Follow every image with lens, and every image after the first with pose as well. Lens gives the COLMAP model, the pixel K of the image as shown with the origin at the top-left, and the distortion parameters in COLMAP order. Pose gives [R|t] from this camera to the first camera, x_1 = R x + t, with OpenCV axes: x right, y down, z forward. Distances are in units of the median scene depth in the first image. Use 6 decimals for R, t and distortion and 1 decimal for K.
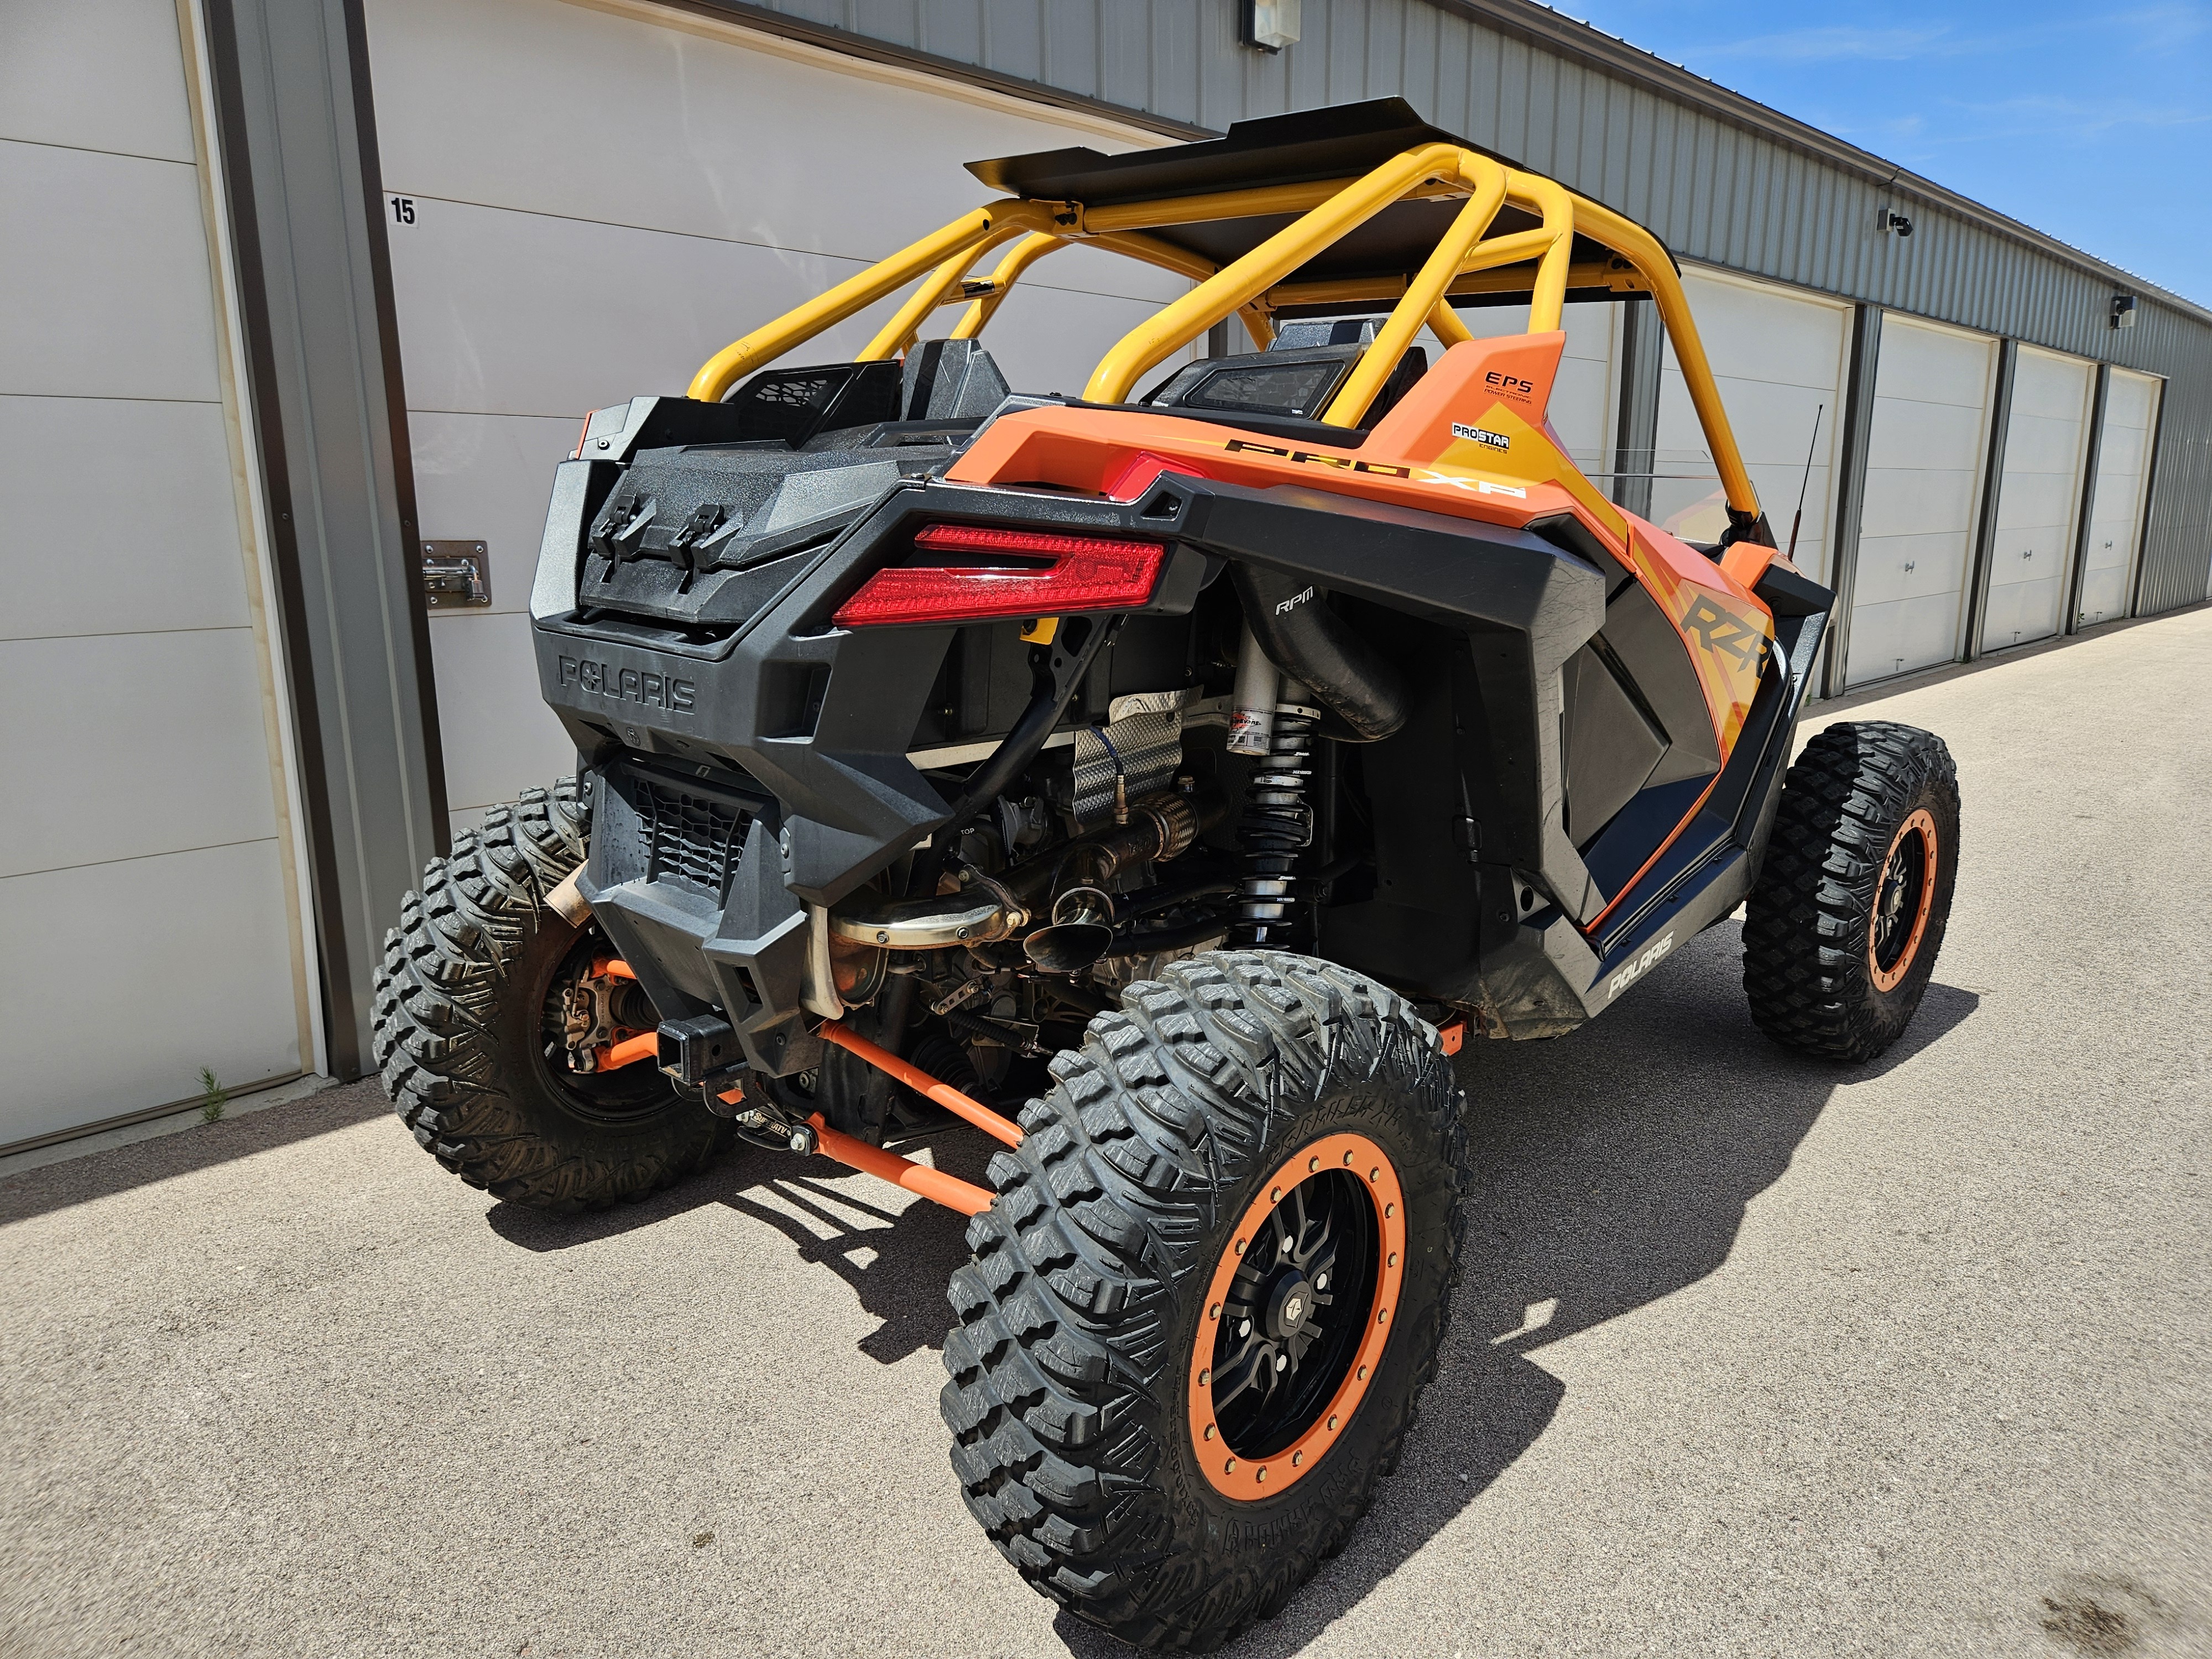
lens RADIAL K [[1526.1, 0, 1106.0], [0, 1526.1, 829.5], [0, 0, 1]] dist [-0.007457, 0.002077]
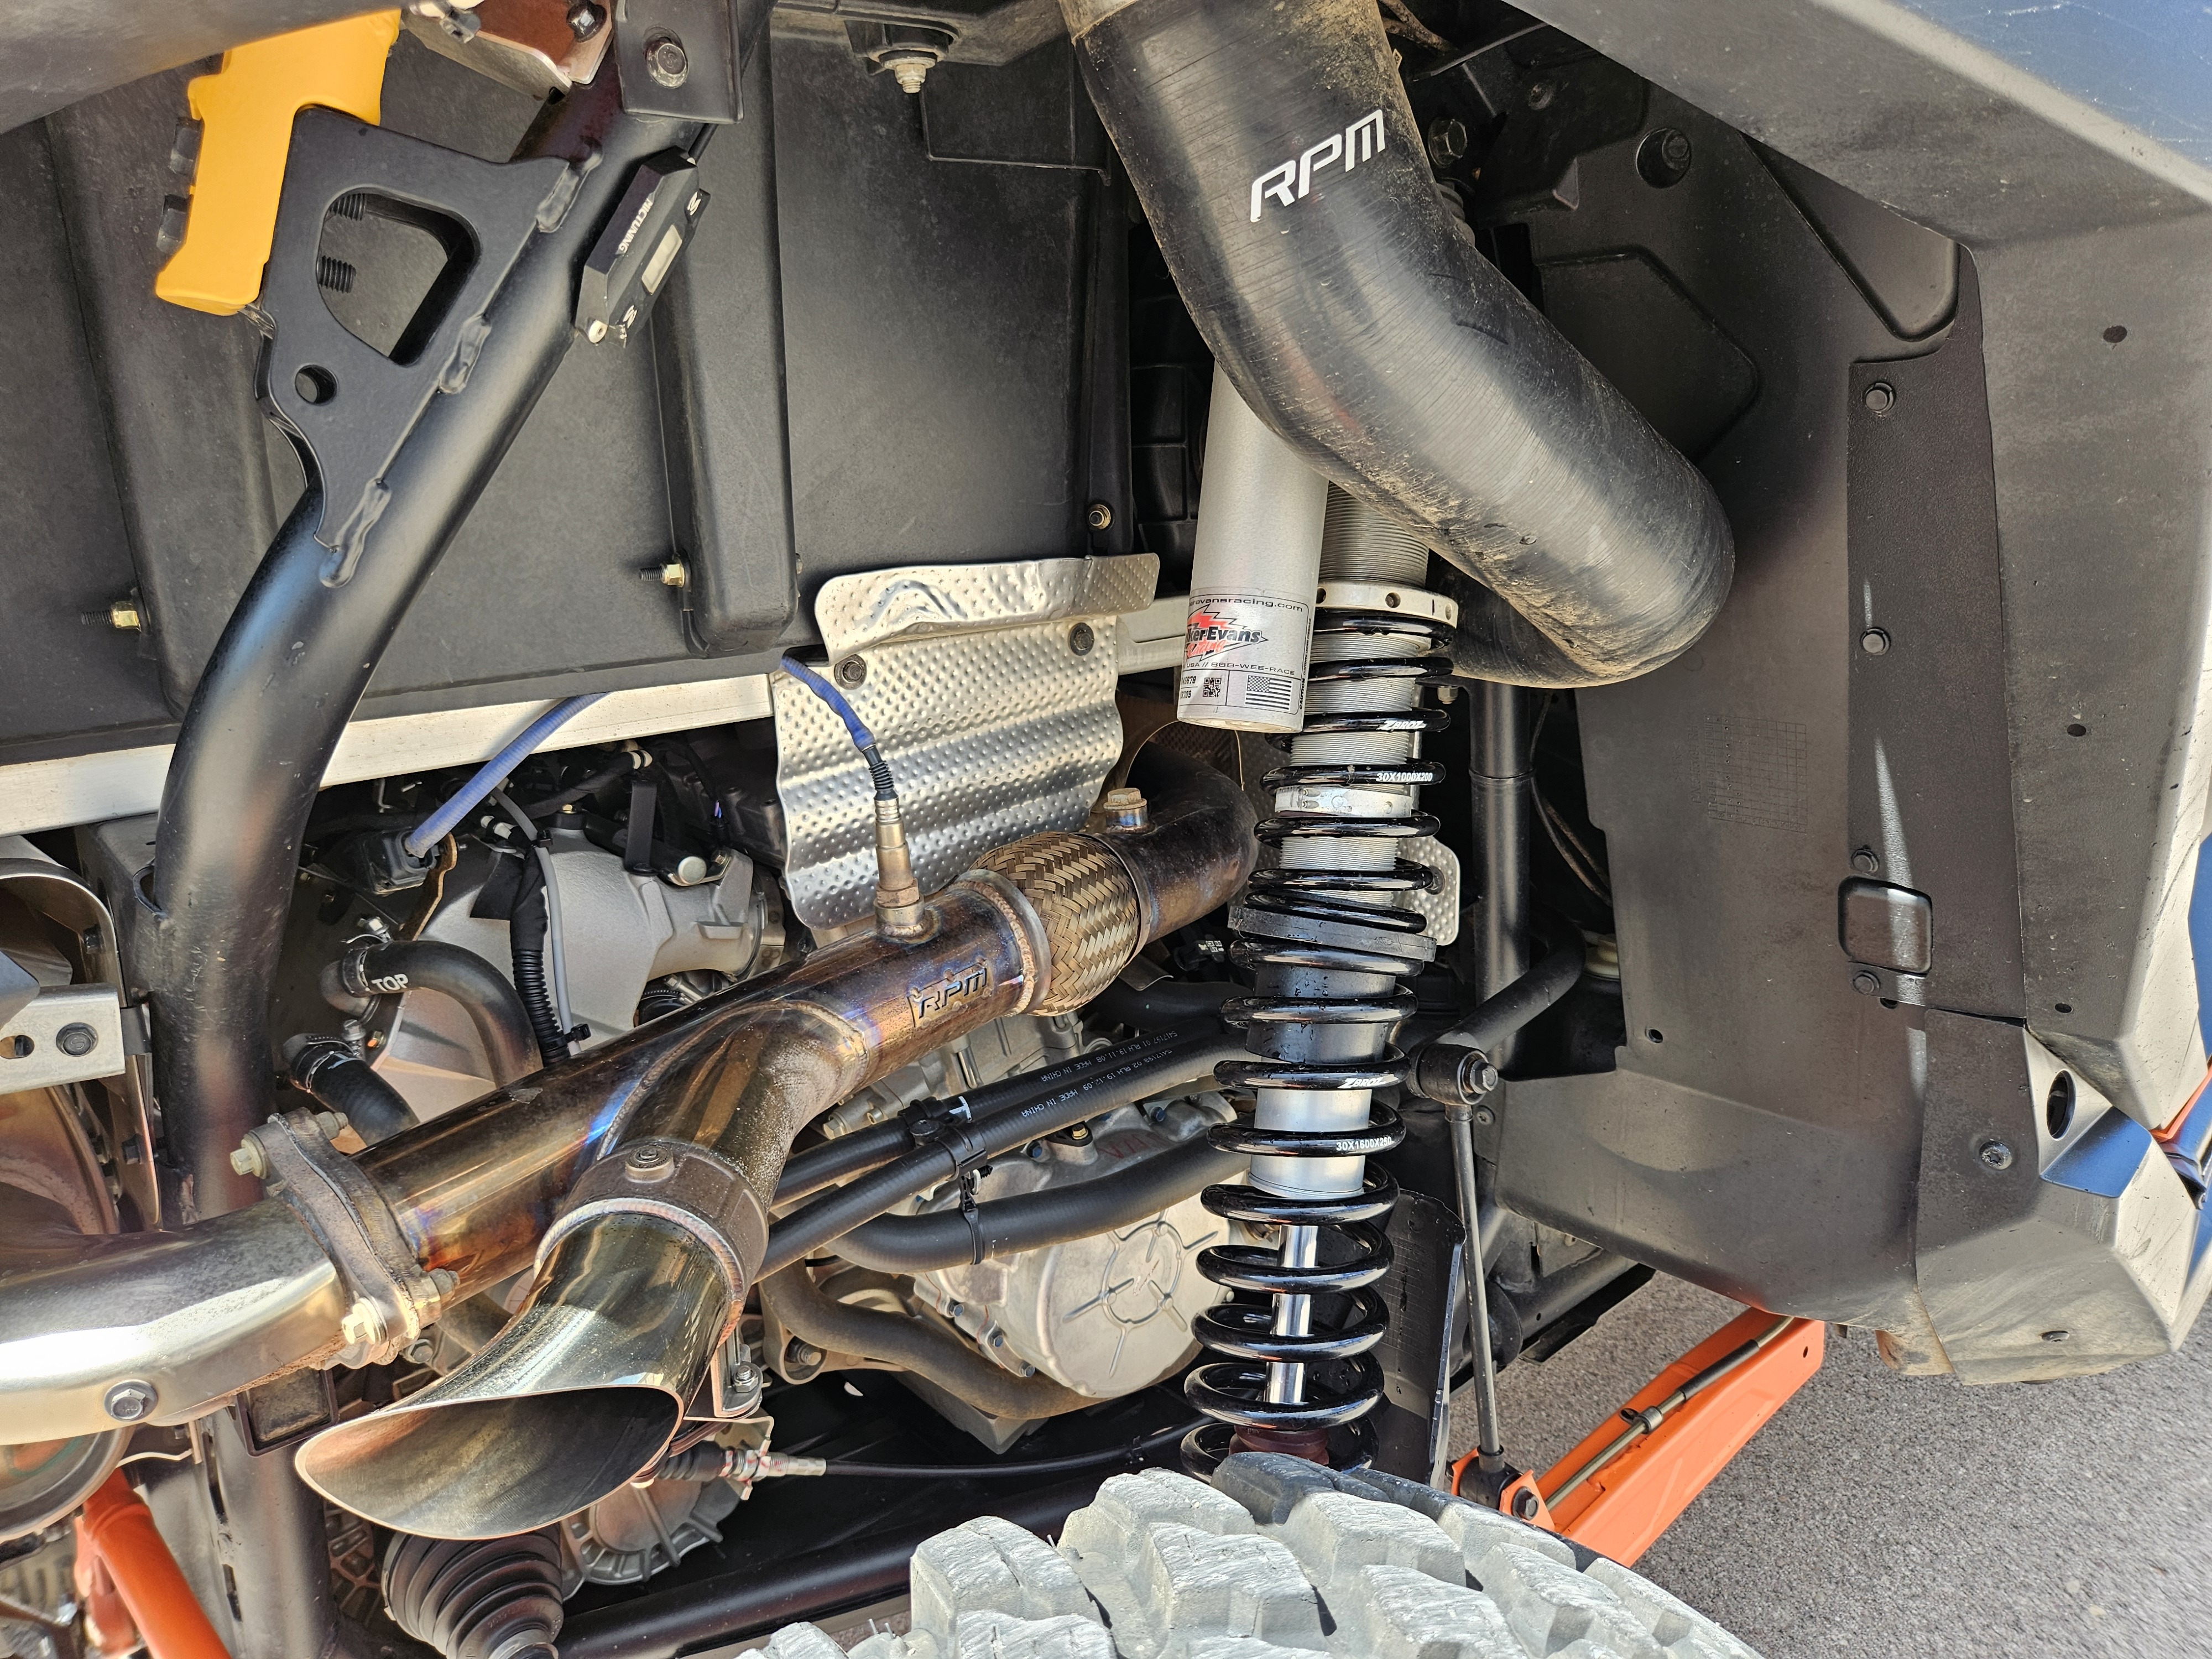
lens RADIAL K [[1633.7, 0, 1106.0], [0, 1633.7, 829.5], [0, 0, 1]] dist [0.004957, -0.001746]
pose [[0.993117, -0.027594, -0.113831, 0.099026], [0.028352, 0.999585, 0.005041, -0.028102], [0.113644, -0.008233, 0.993487, 0.599216]]
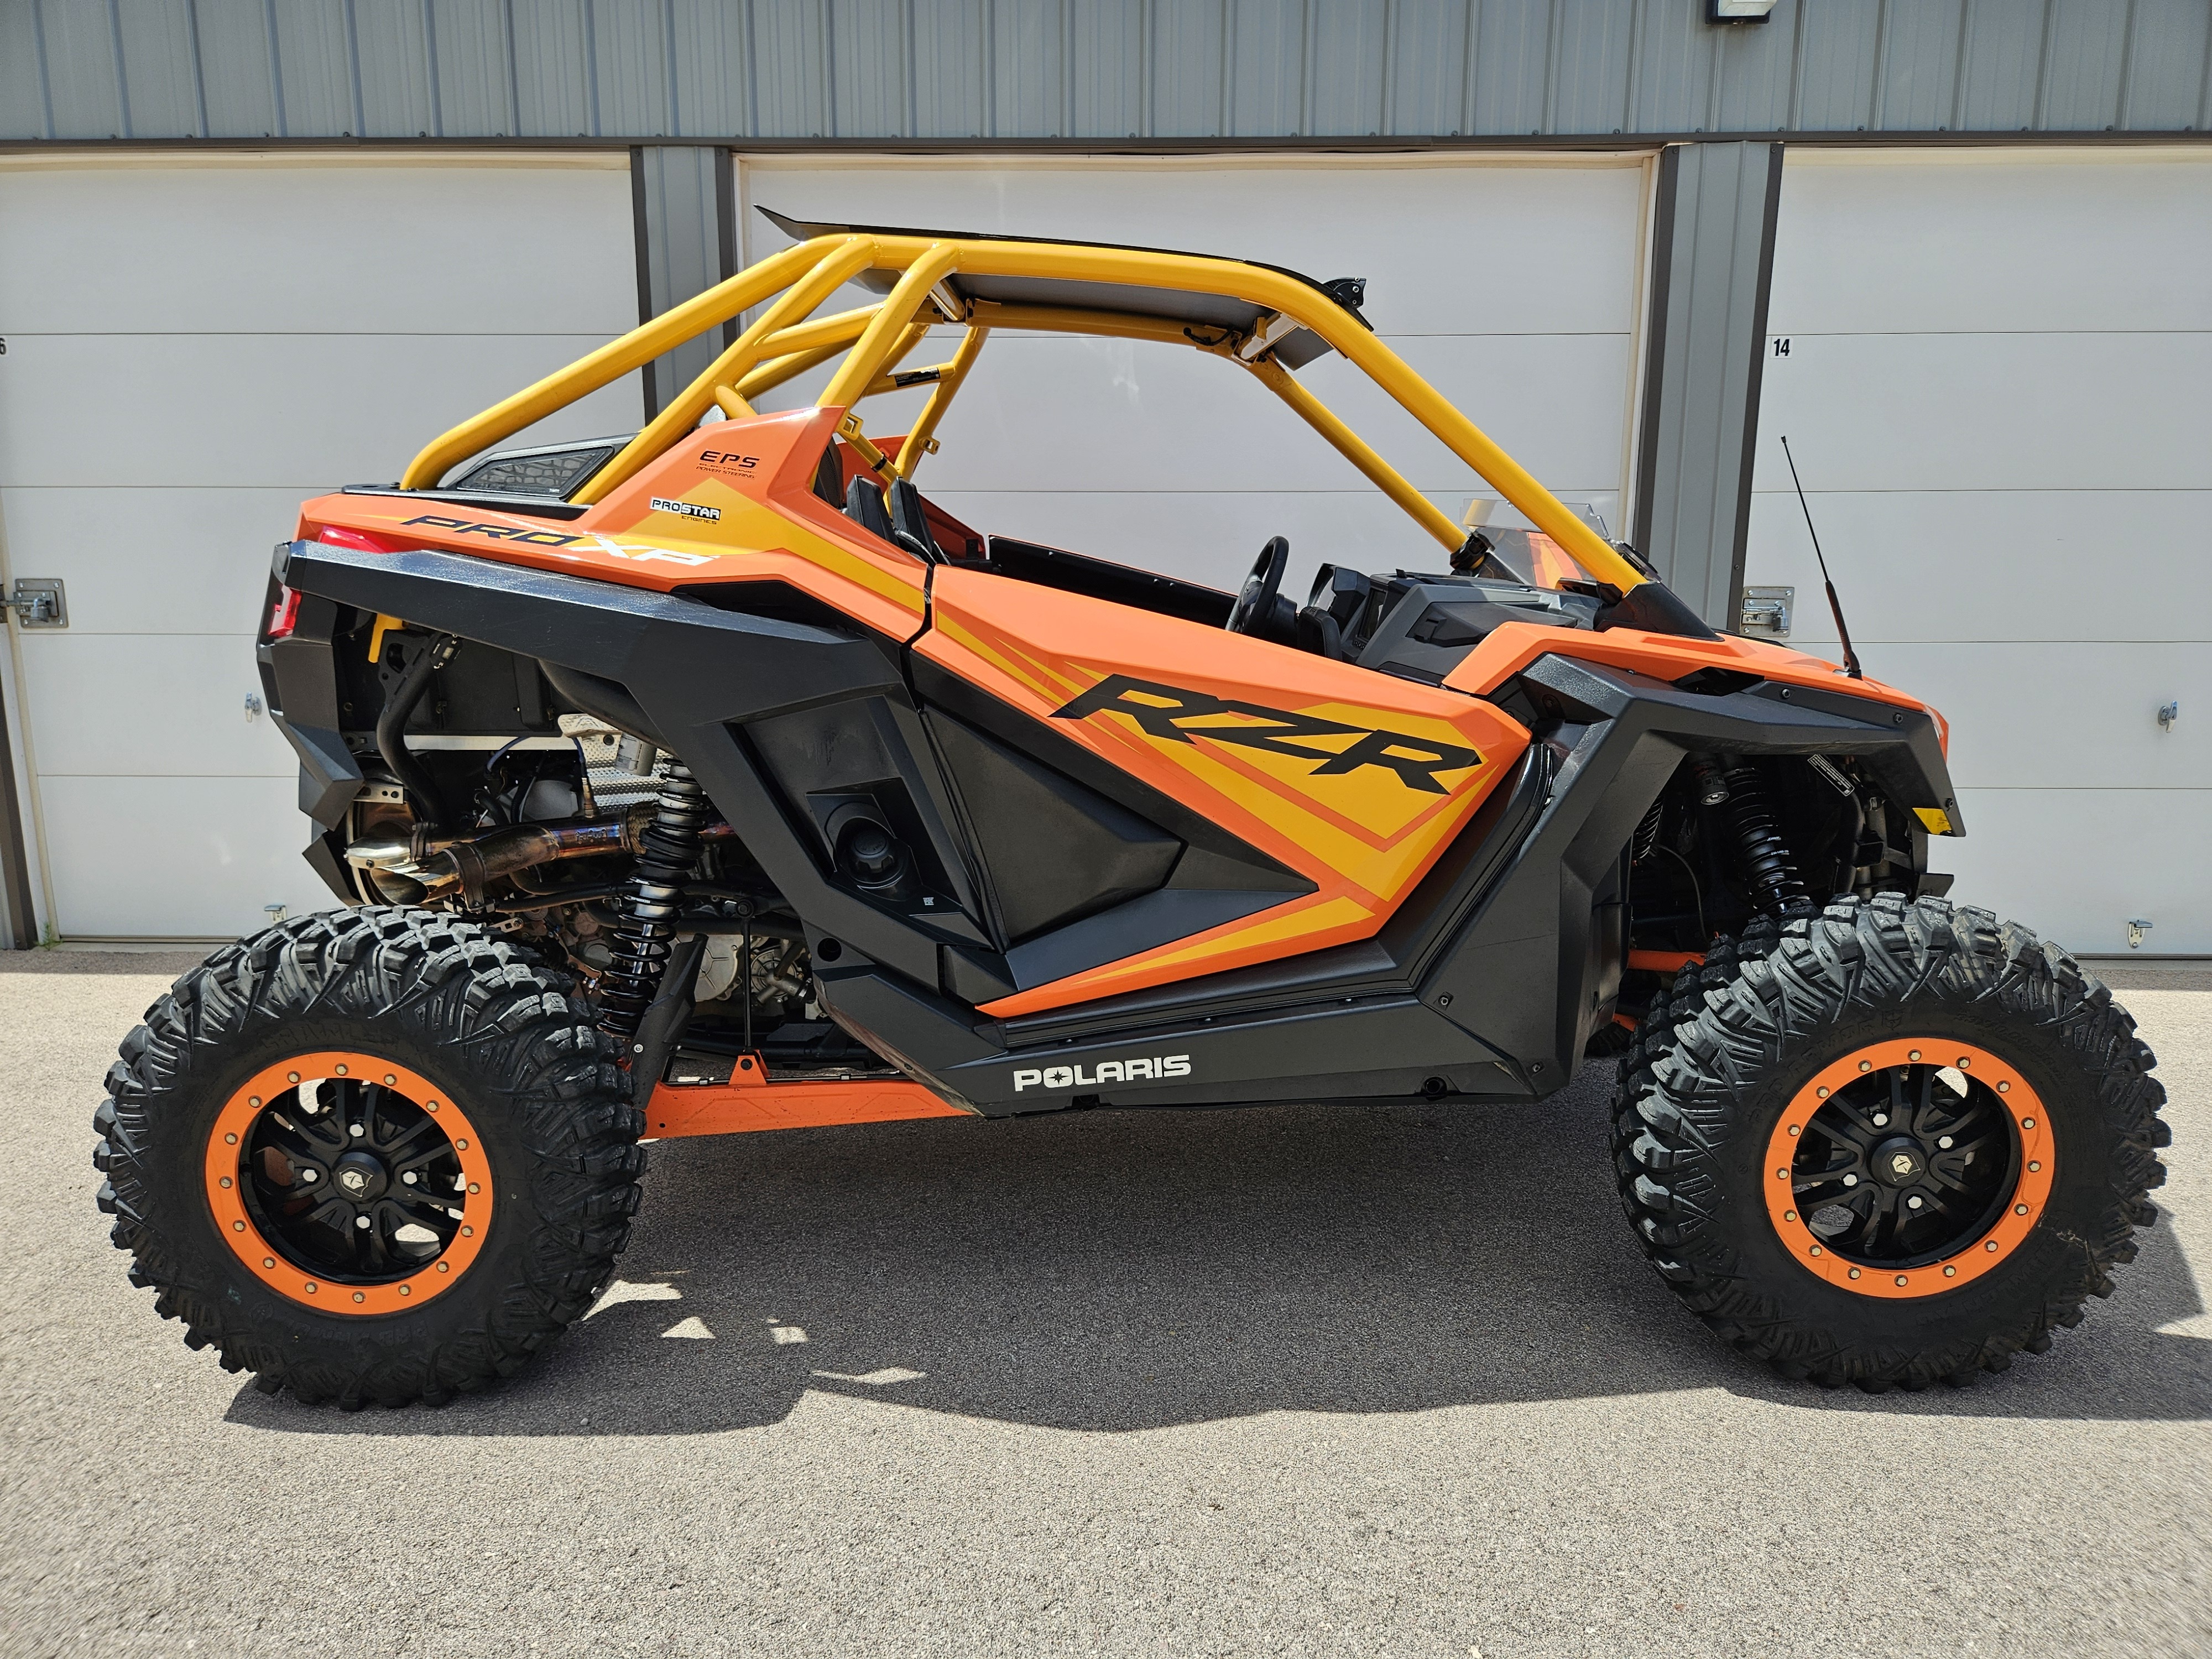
lens RADIAL K [[1655.4, 0, 1105.9], [0, 1655.4, 876.2], [0, 0, 1]] dist [0.107874, -0.000266]
pose [[0.682632, 0.136339, -0.717931, 1.215461], [-0.166066, 0.985680, 0.029285, -0.066439], [0.711643, 0.099233, 0.695498, 0.331501]]
